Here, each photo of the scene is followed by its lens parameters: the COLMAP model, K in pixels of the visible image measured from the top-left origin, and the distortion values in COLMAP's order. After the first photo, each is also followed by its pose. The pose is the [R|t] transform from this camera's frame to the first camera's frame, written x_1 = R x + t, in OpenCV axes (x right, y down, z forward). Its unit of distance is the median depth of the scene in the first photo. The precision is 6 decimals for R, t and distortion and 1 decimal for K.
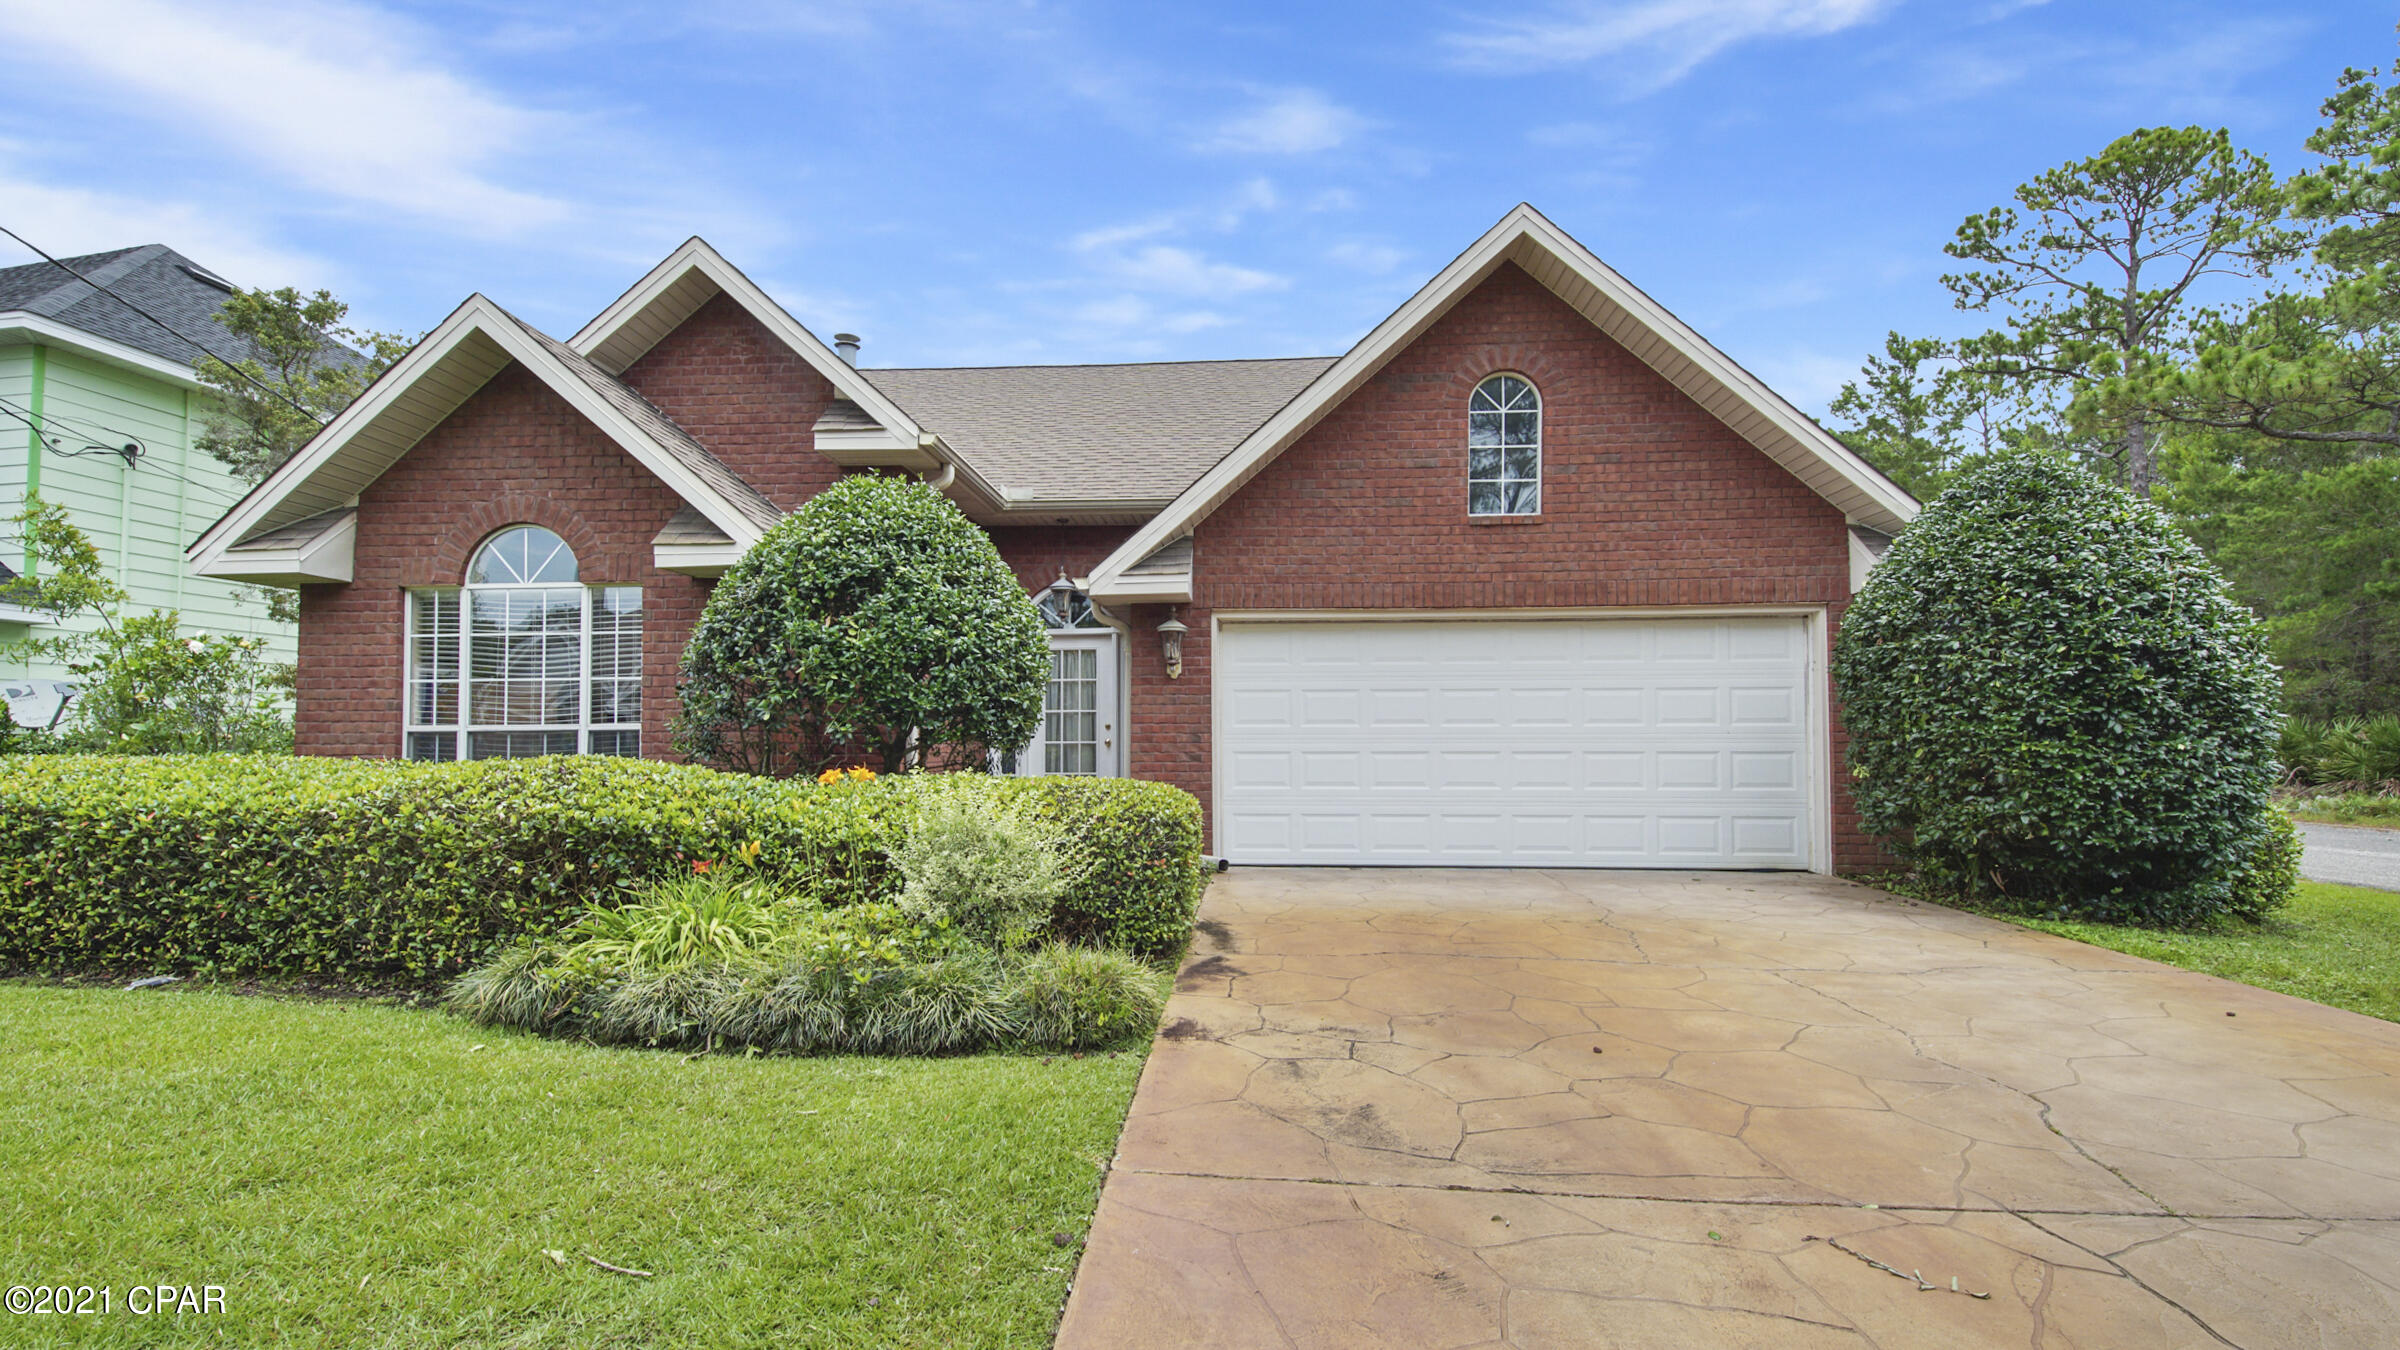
lens RADIAL K [[1073.2, 0, 1193.2], [0, 1073.2, 725.8], [0, 0, 1]] dist [0.032403, -0.018566]
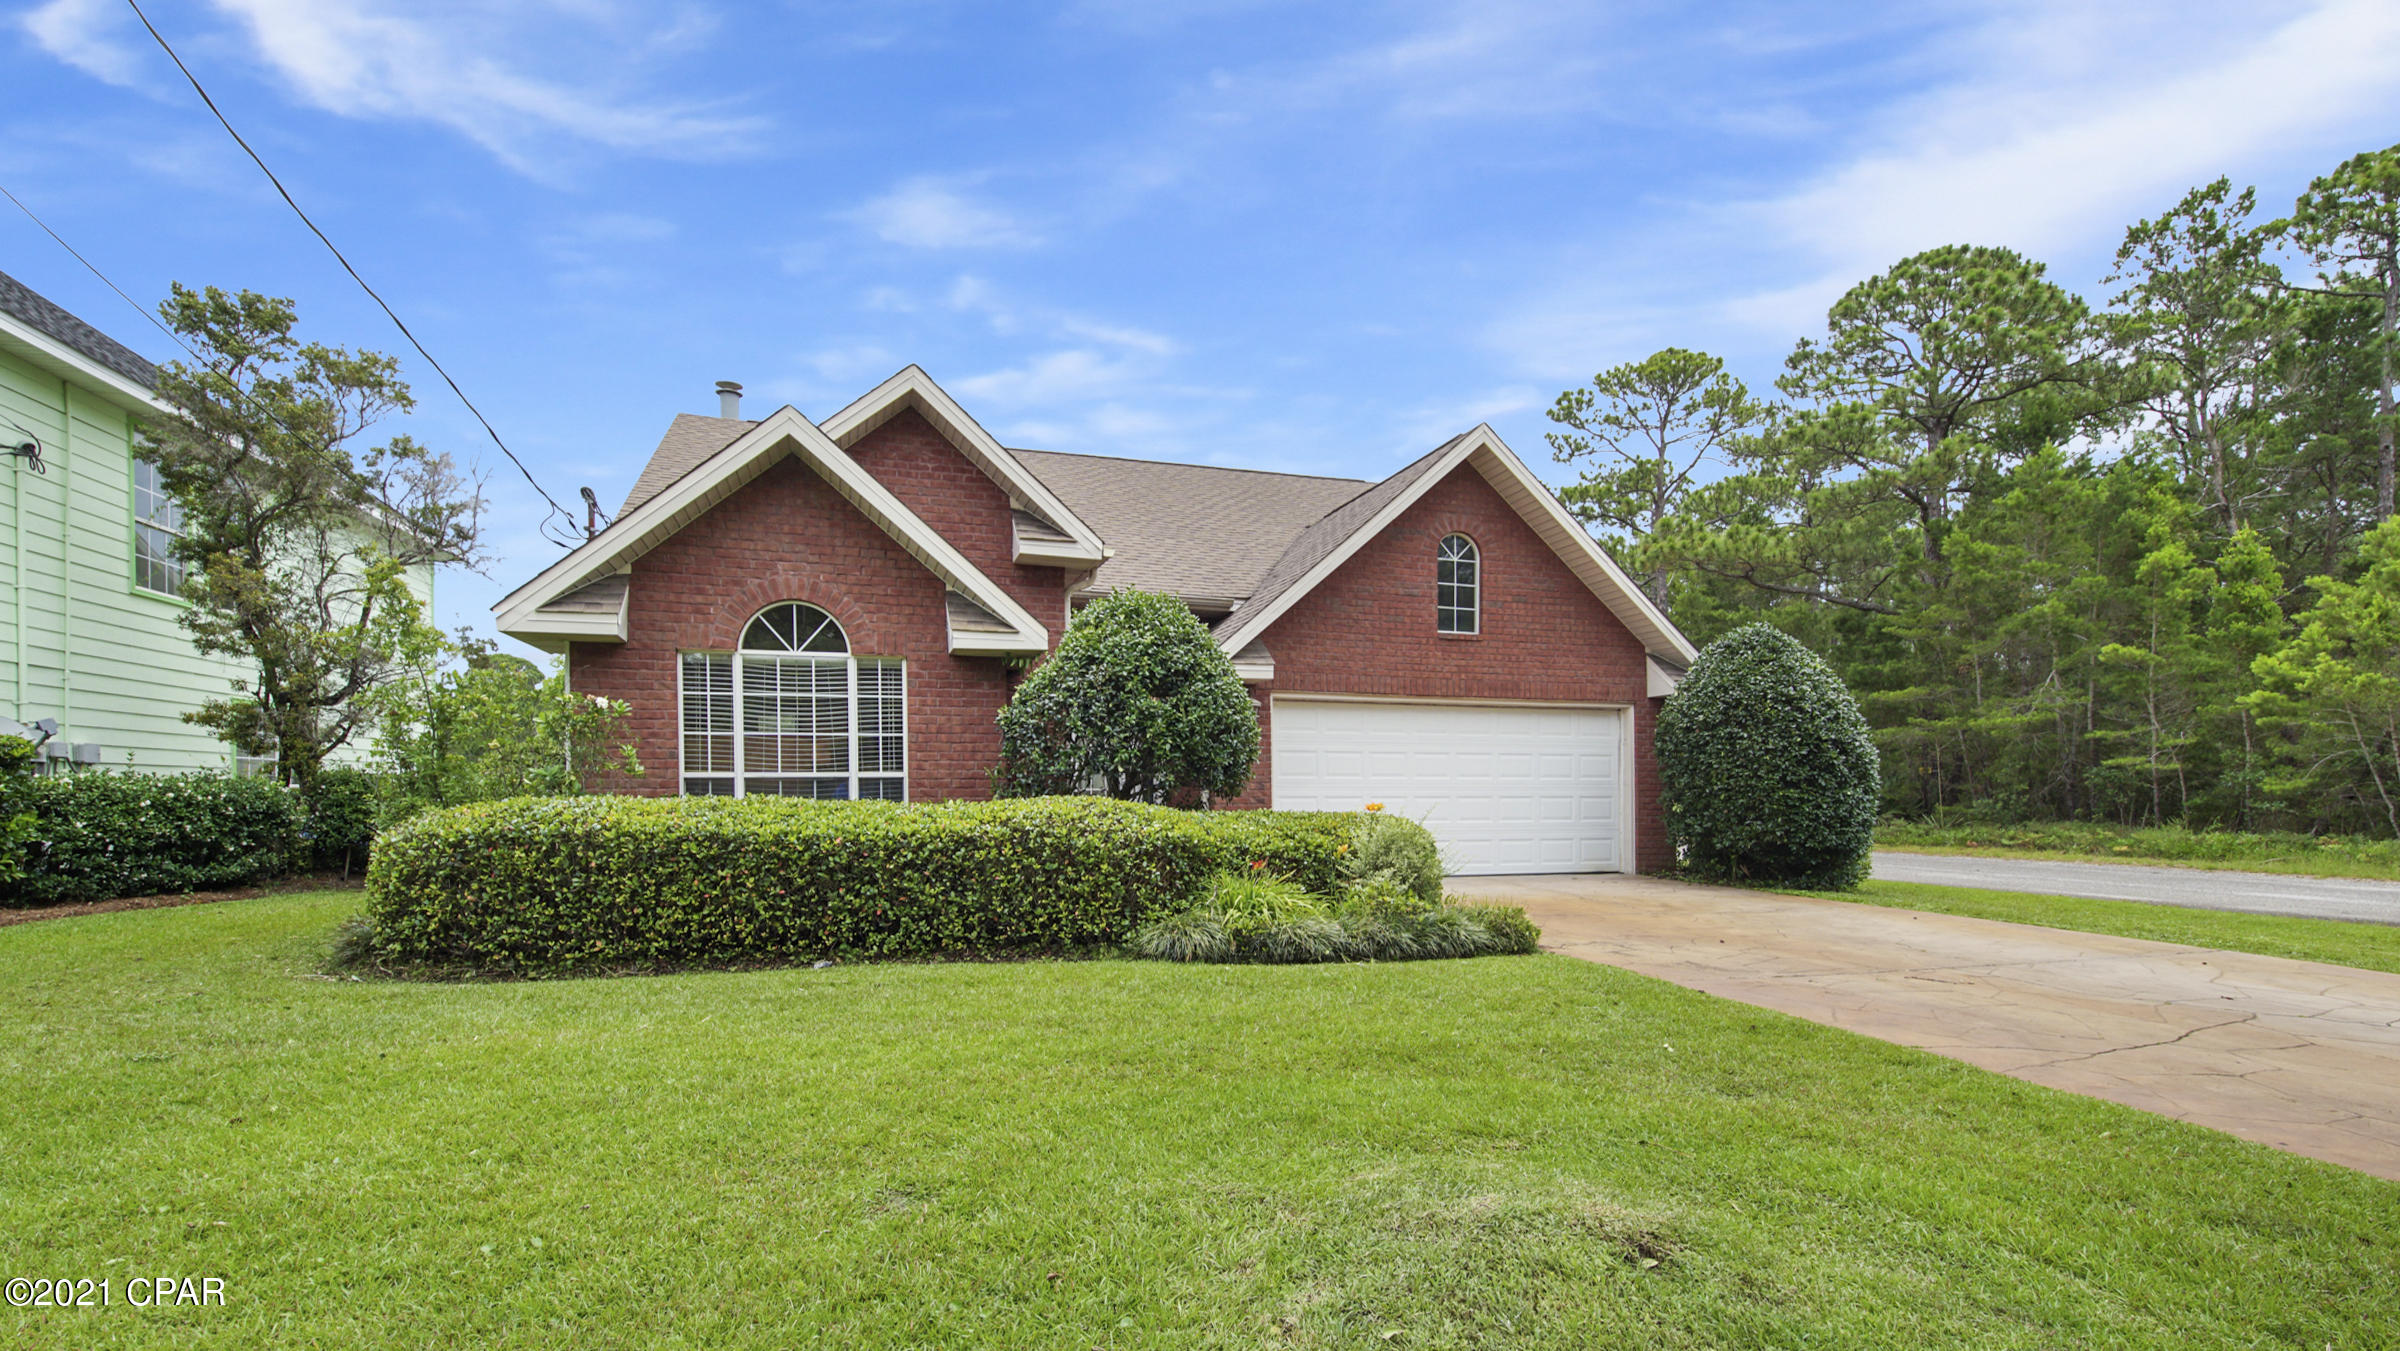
lens RADIAL K [[1089.4, 0, 1205.4], [0, 1089.4, 809.9], [0, 0, 1]] dist [0.010919, -0.000203]
pose [[0.927367, -0.003331, 0.374139, -0.644799], [-0.008268, 0.999534, 0.029393, 0.001570], [-0.374062, -0.030352, 0.926907, -0.264338]]
